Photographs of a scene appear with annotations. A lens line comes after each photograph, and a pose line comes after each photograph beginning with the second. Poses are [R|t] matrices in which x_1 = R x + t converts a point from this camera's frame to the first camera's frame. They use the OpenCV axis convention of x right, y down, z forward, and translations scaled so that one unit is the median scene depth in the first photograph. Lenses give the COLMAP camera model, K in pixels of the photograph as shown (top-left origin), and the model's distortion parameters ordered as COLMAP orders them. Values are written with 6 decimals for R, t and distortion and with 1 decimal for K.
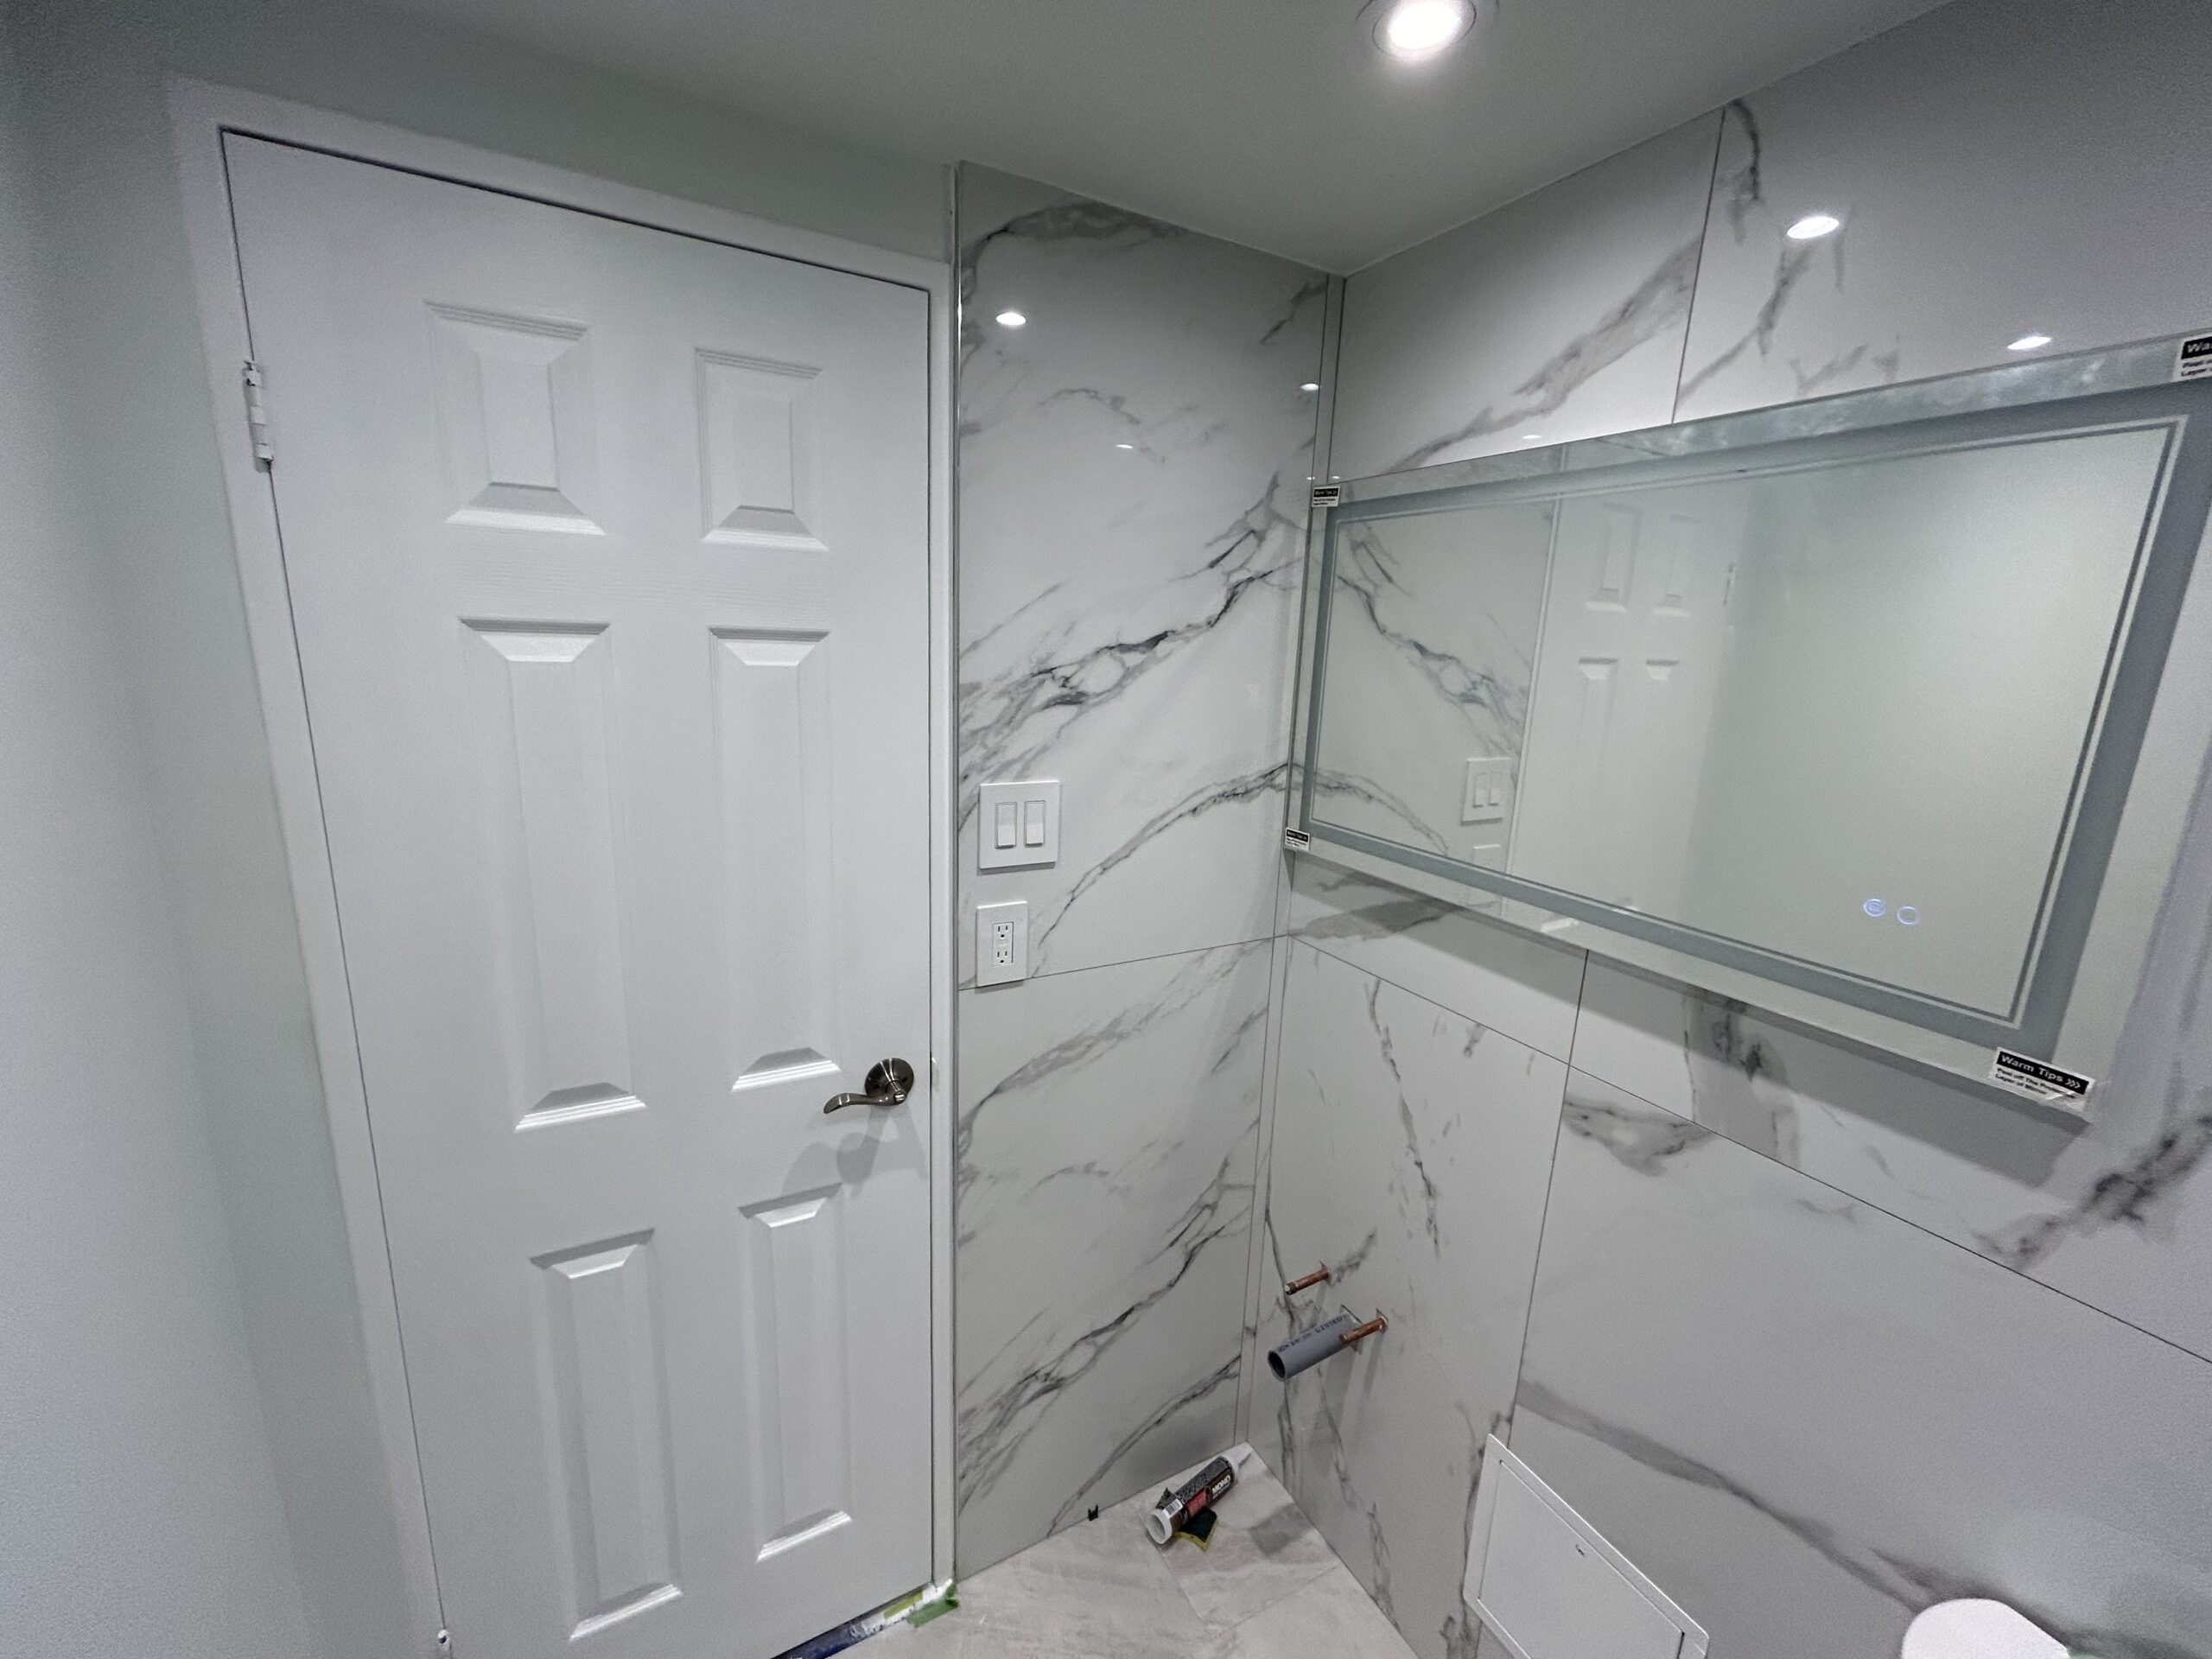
lens RADIAL K [[899.4, 0, 1105.8], [0, 899.4, 830.5], [0, 0, 1]] dist [0.003726, 0.000403]
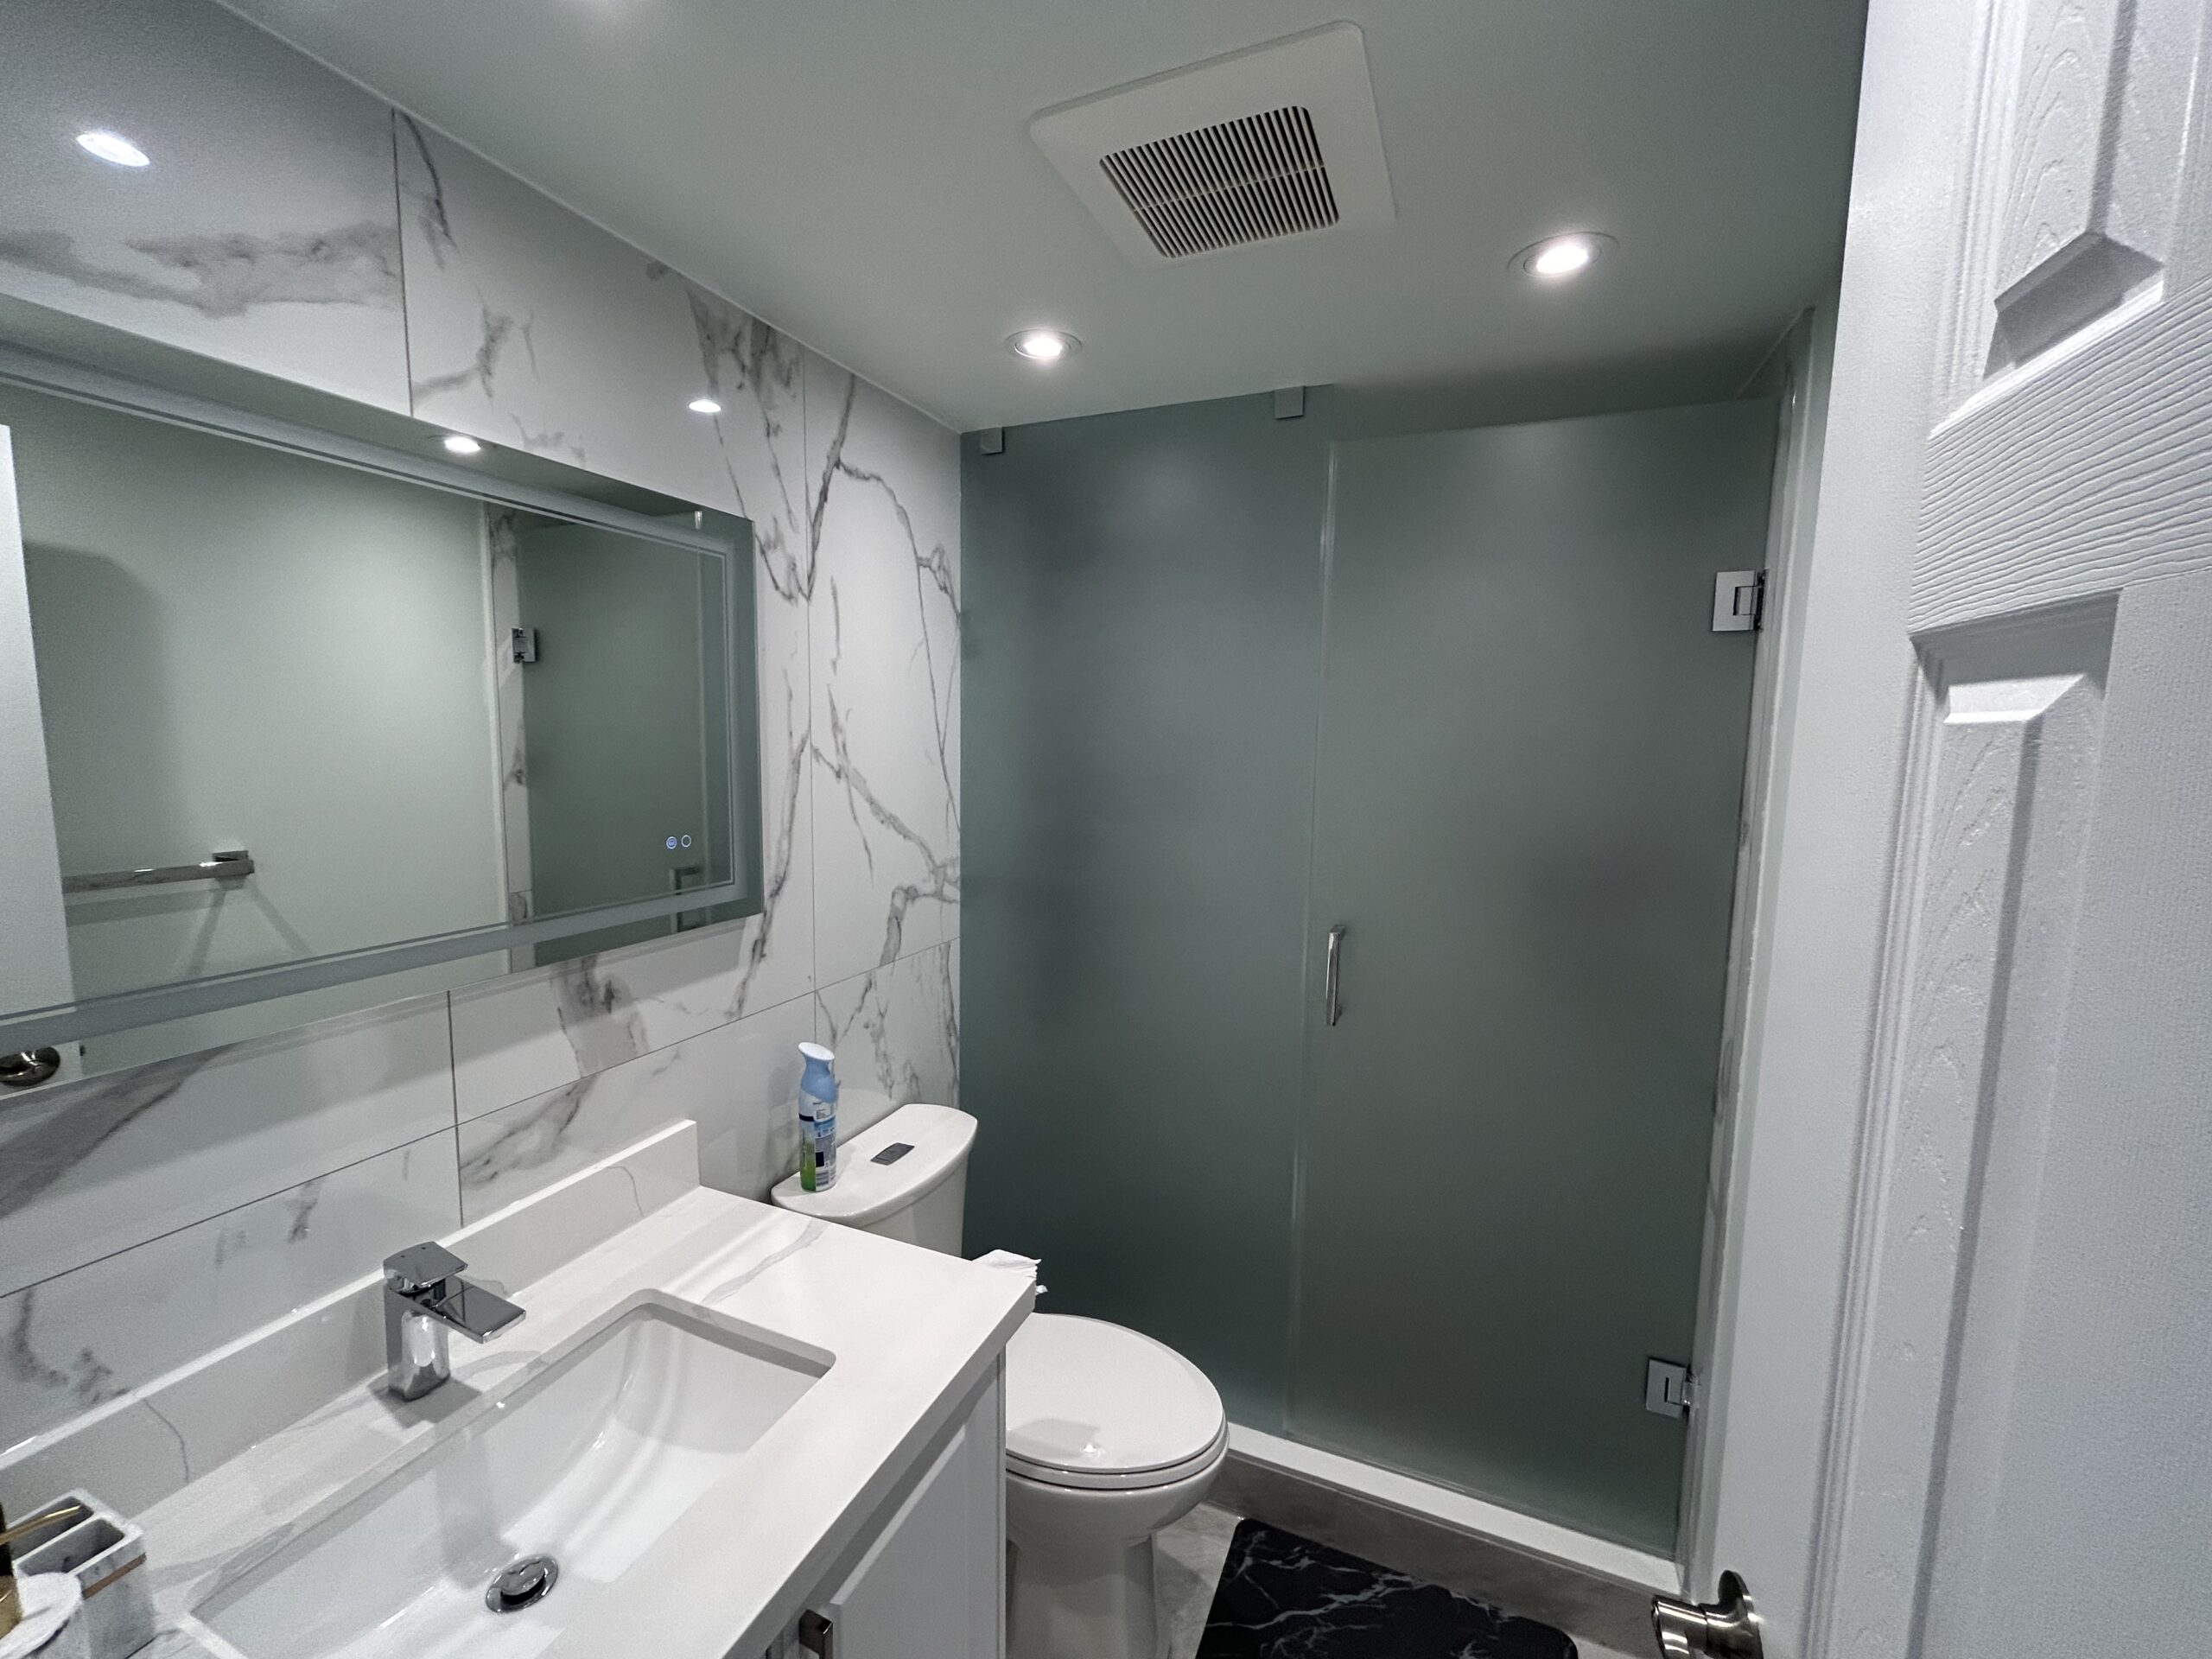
lens RADIAL K [[899.4, 0, 1104.2], [0, 899.4, 829.7], [0, 0, 1]] dist [0.003726, 0.000403]
pose [[-0.621065, -0.136383, 0.771801, -0.623934], [0.121541, 0.956072, 0.266749, -0.209992], [-0.774278, 0.259474, -0.577207, 1.121055]]
